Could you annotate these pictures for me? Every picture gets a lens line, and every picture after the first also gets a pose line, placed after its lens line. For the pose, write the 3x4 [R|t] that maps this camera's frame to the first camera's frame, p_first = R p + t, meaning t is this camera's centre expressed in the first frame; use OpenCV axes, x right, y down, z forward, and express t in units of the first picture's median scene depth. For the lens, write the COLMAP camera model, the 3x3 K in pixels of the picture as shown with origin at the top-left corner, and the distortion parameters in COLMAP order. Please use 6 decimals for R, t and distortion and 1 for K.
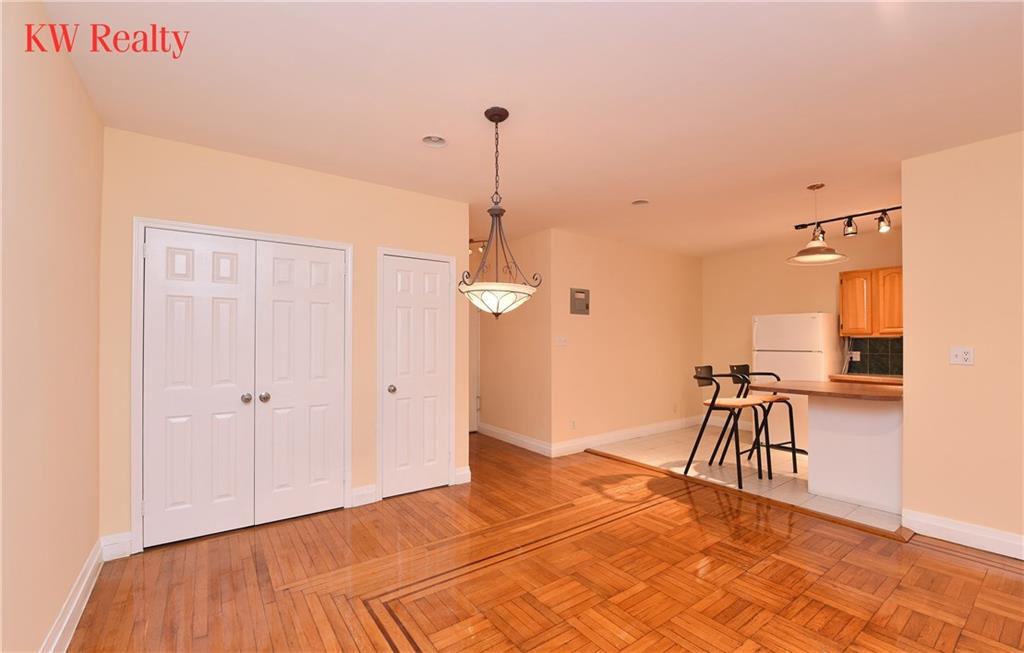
lens RADIAL K [[434.6, 0, 517.6], [0, 434.6, 338.3], [0, 0, 1]] dist [-0.016055, -0.000114]
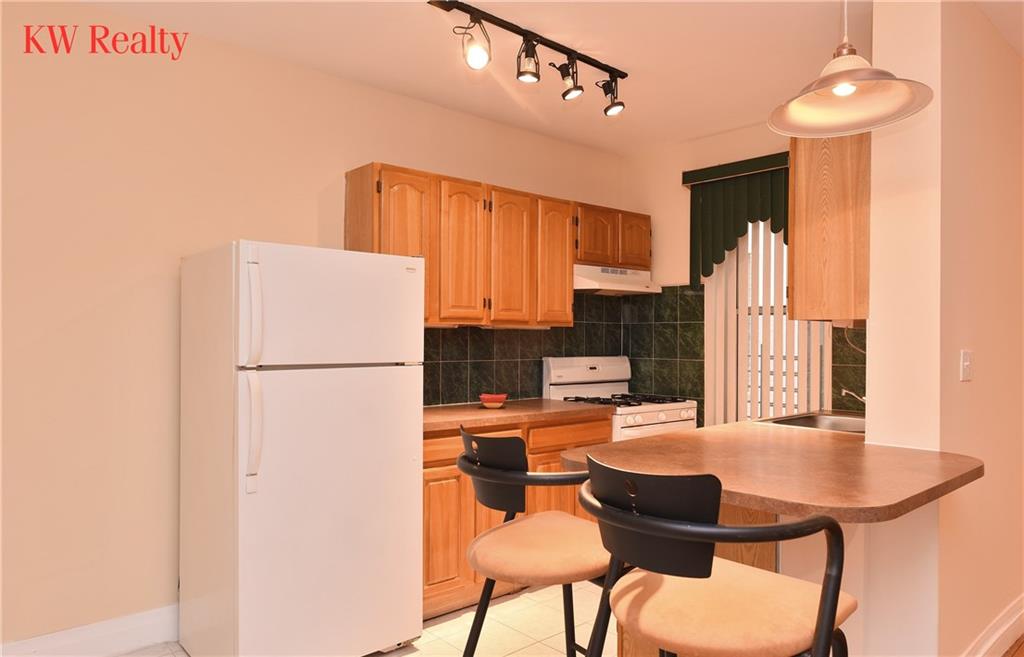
lens RADIAL K [[675.8, 0, 513.0], [0, 675.8, 337.3], [0, 0, 1]] dist [-0.001037, 0.000489]
pose [[-0.101204, -0.004223, 0.994857, 0.160126], [-0.012614, 0.999916, 0.002961, 0.007567], [-0.994786, -0.012249, -0.101248, 1.333017]]
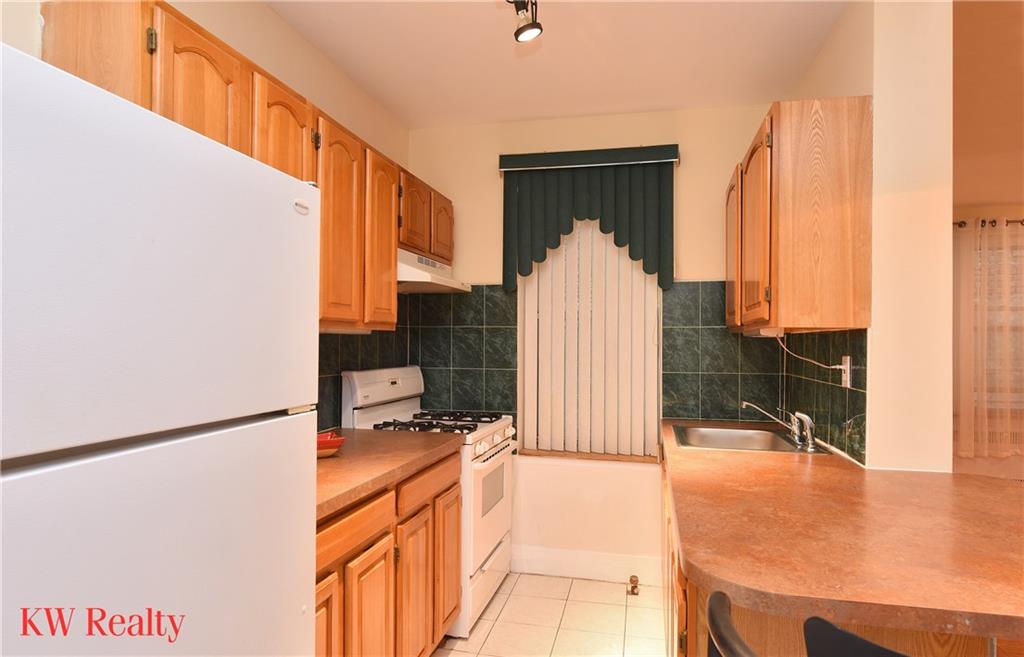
lens RADIAL K [[581.0, 0, 514.0], [0, 581.0, 337.4], [0, 0, 1]] dist [-0.001825, -0.000527]
pose [[-0.659550, -0.003769, 0.751651, 0.634621], [-0.014369, 0.999868, -0.007595, 0.003776], [-0.751524, -0.015810, -0.659517, 1.489721]]
